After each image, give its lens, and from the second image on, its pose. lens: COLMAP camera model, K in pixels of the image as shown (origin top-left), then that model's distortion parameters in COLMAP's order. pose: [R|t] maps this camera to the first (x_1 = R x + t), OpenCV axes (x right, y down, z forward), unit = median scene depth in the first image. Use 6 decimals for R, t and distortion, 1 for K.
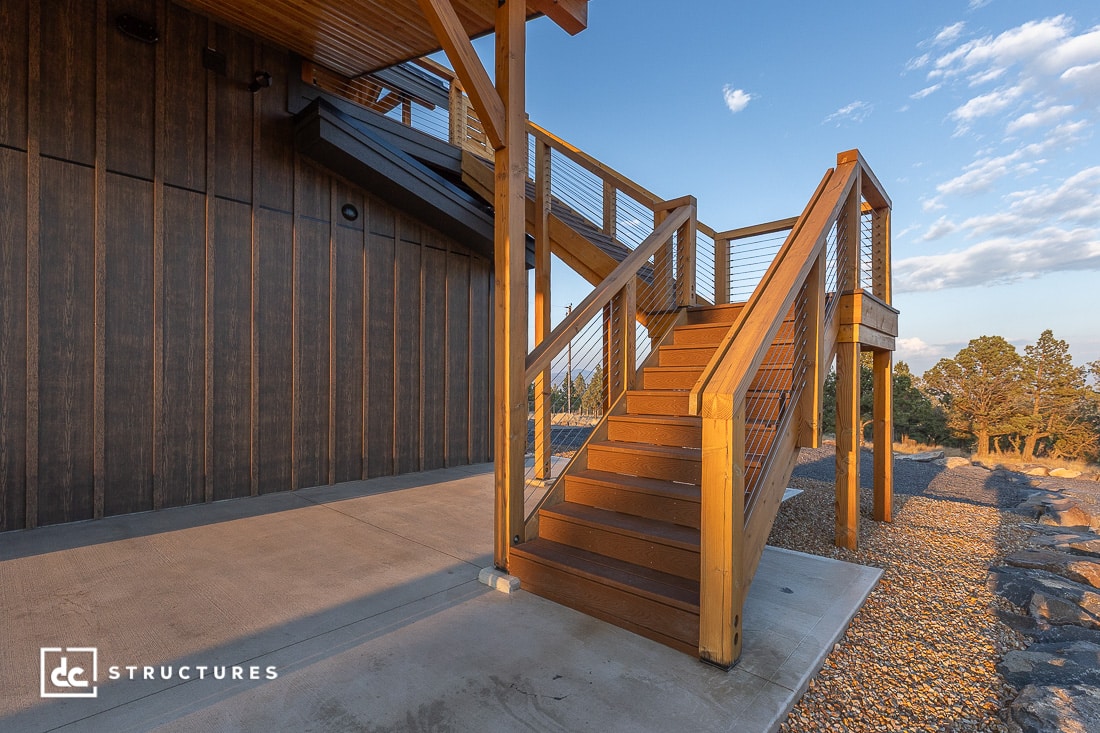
lens RADIAL K [[499.0, 0, 549.8], [0, 499.0, 378.1], [0, 0, 1]] dist [0.002546, 0.000066]
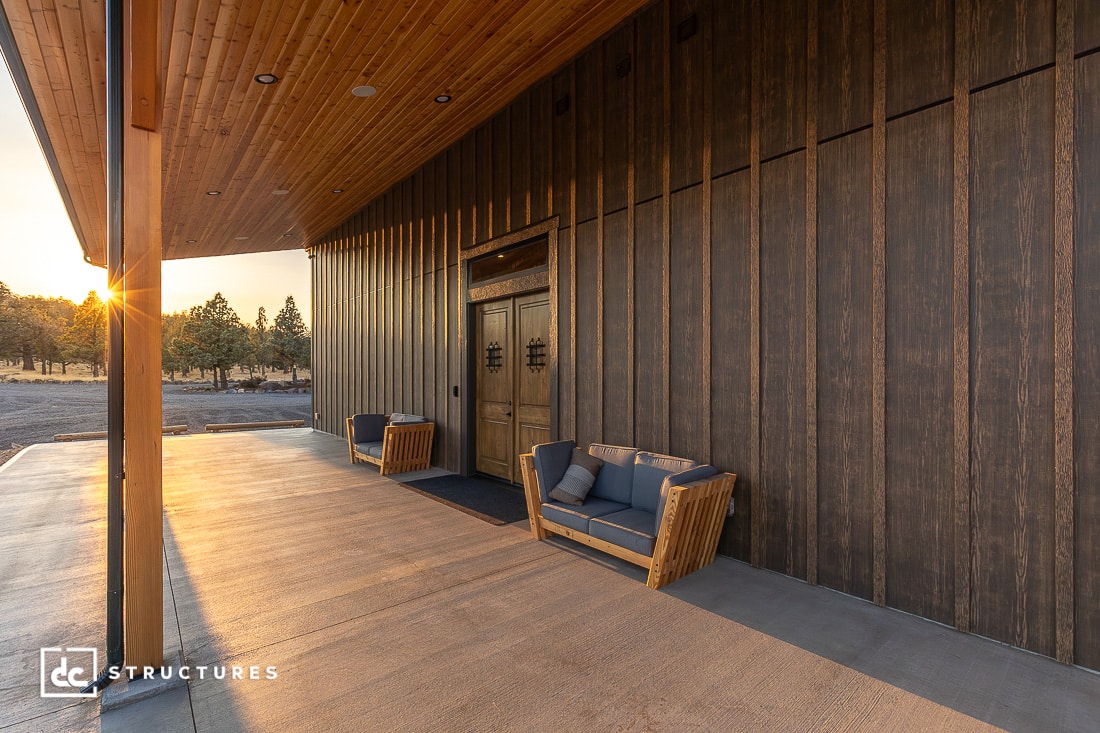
lens RADIAL K [[499.0, 0, 550.2], [0, 499.0, 373.8], [0, 0, 1]] dist [0.002546, 0.000066]
pose [[-0.127856, 0.000700, -0.991792, -0.116058], [0.011492, 0.999934, -0.000776, -0.057416], [0.991726, -0.011497, -0.127856, 0.593343]]
